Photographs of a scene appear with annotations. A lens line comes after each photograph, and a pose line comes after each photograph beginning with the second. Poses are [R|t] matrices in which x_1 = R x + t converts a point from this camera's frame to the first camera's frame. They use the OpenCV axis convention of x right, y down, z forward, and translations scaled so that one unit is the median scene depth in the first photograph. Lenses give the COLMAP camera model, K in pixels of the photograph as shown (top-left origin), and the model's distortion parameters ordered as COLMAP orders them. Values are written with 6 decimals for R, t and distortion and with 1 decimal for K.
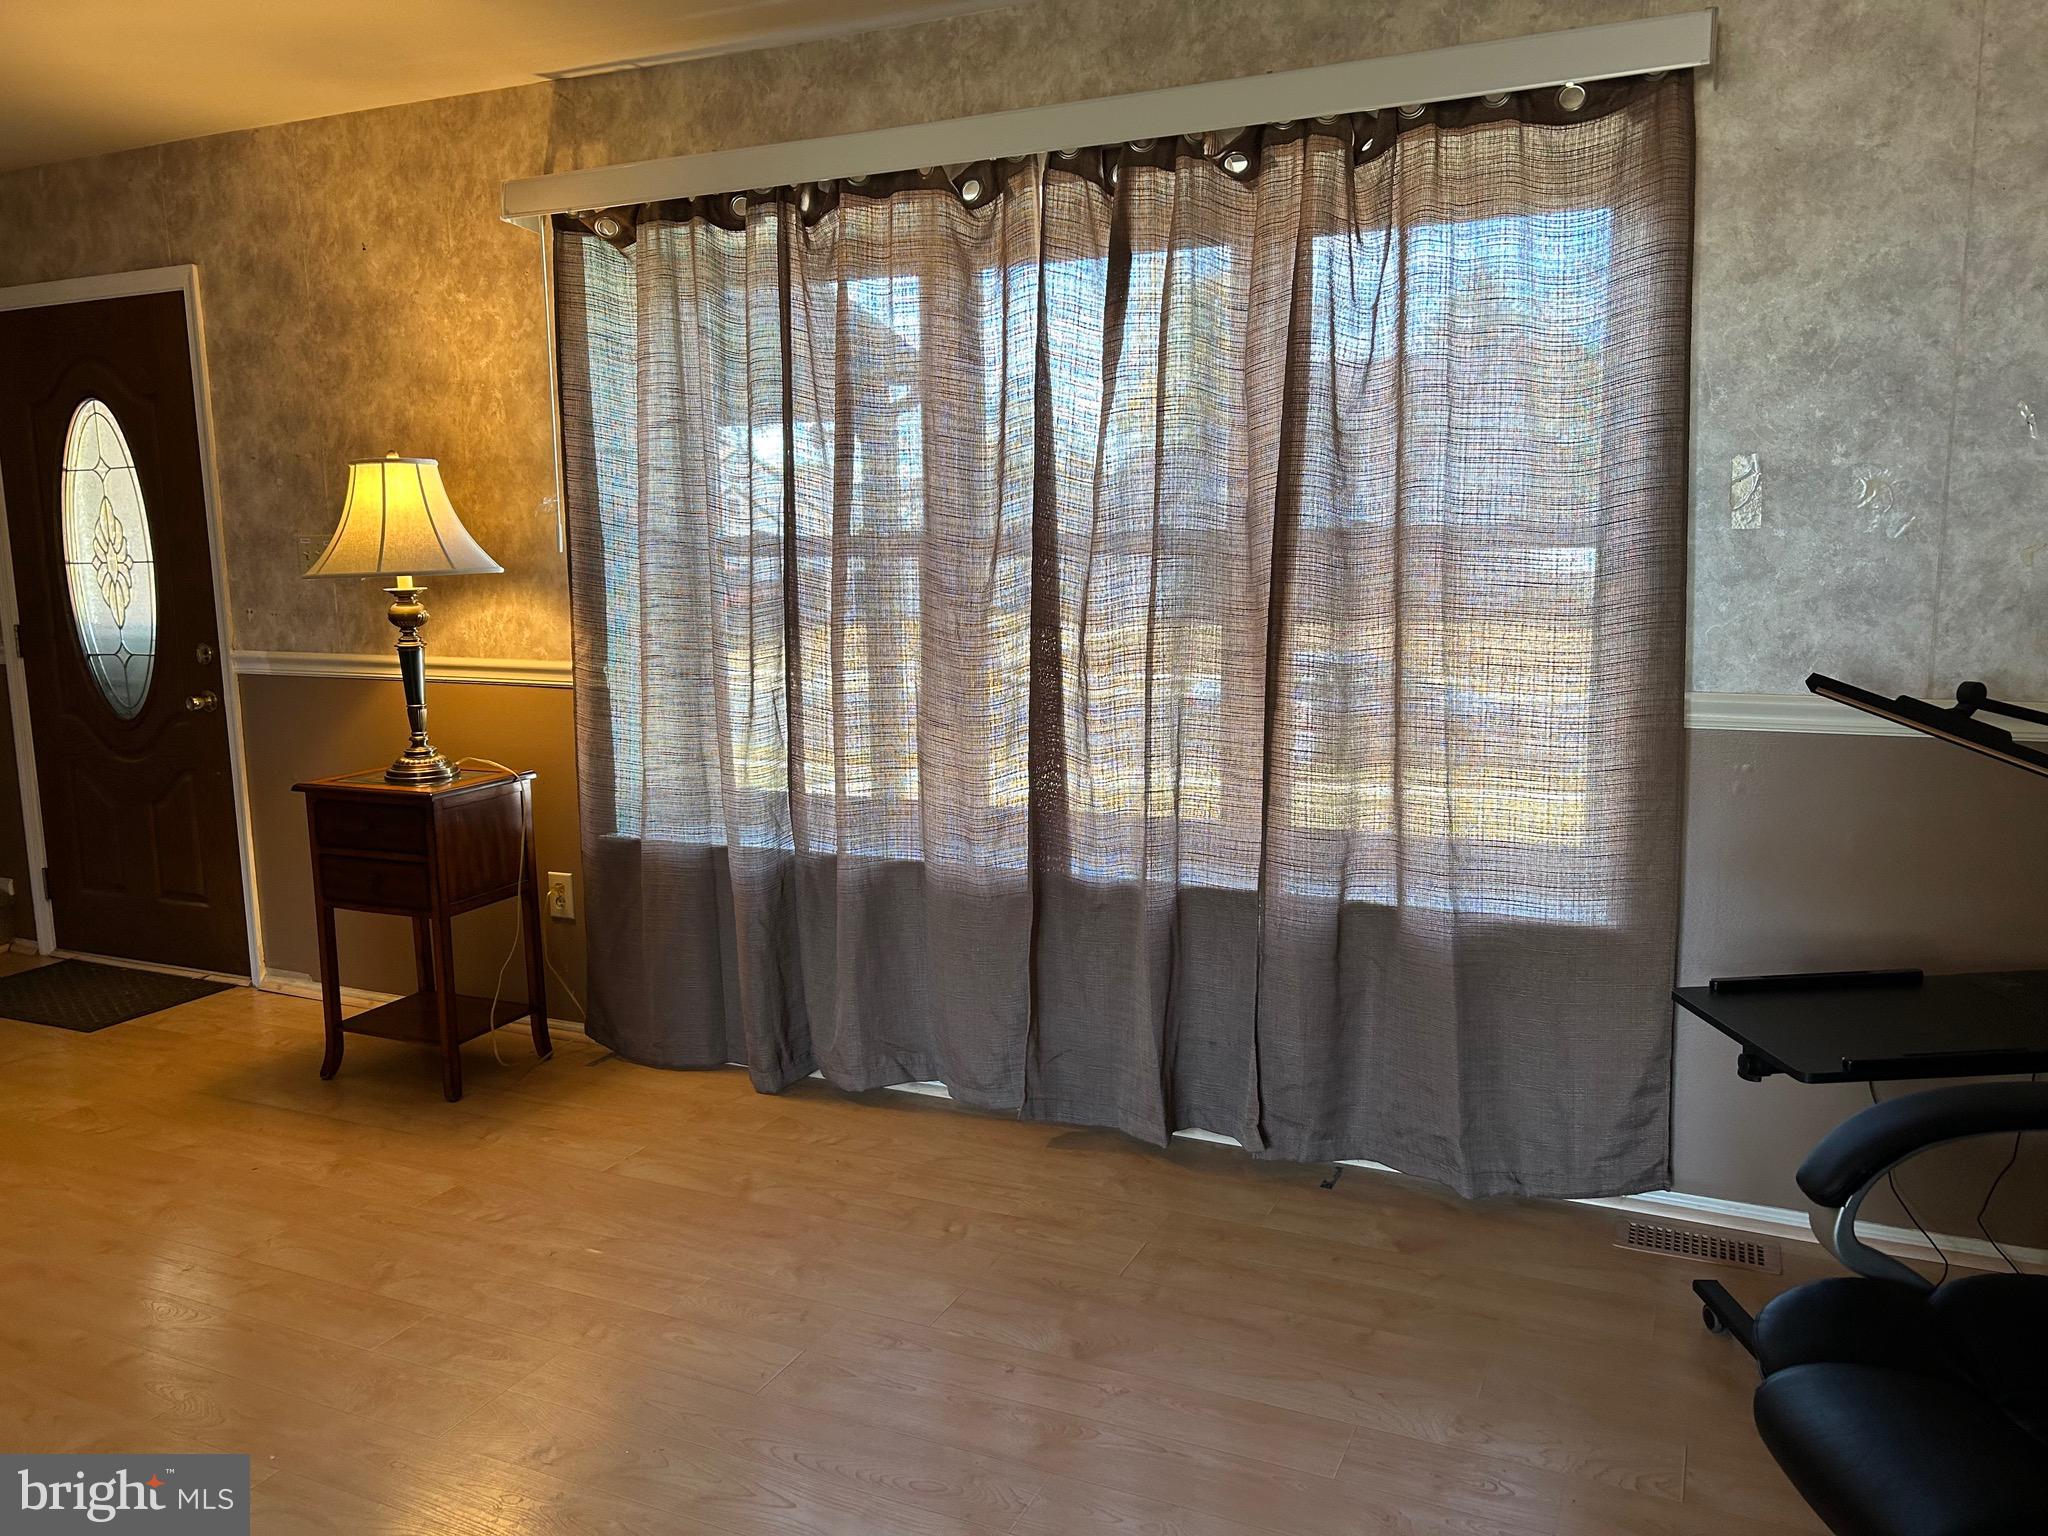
lens RADIAL K [[1550.7, 0, 1013.1], [0, 1550.7, 758.9], [0, 0, 1]] dist [0.042257, -0.025408]
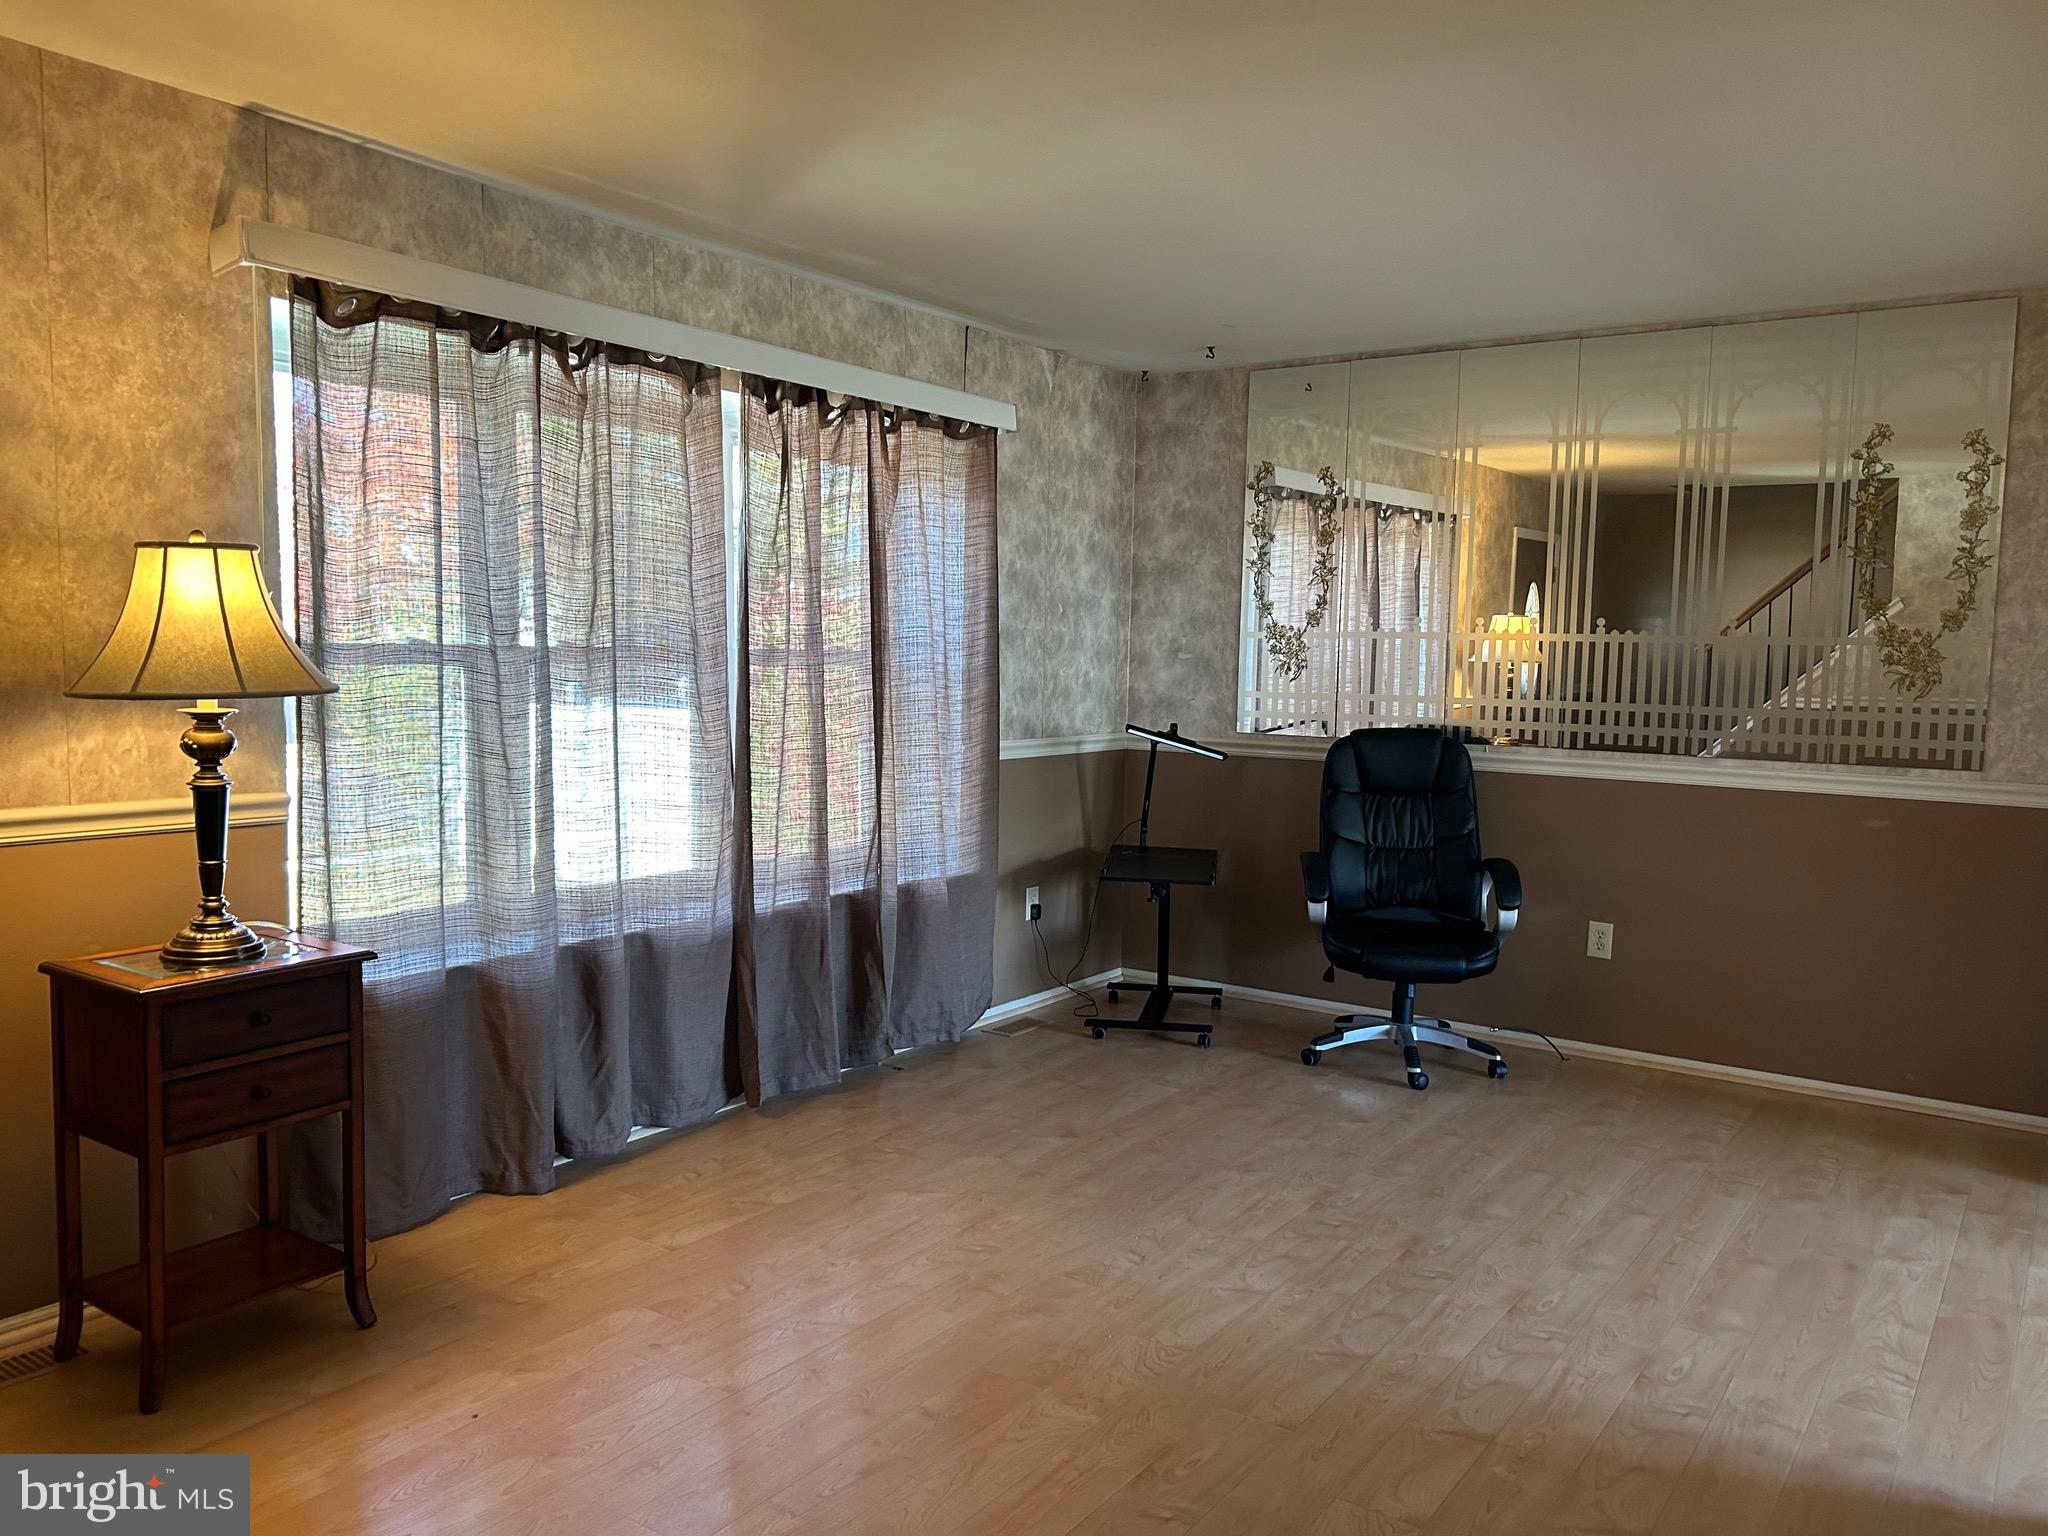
lens RADIAL K [[1550.7, 0, 1013.6], [0, 1550.7, 779.5], [0, 0, 1]] dist [0.042257, -0.025408]
pose [[0.166746, -0.067219, 0.983706, -1.157558], [0.123516, 0.991239, 0.046796, -0.066354], [-0.978233, 0.113701, 0.173588, 0.520212]]
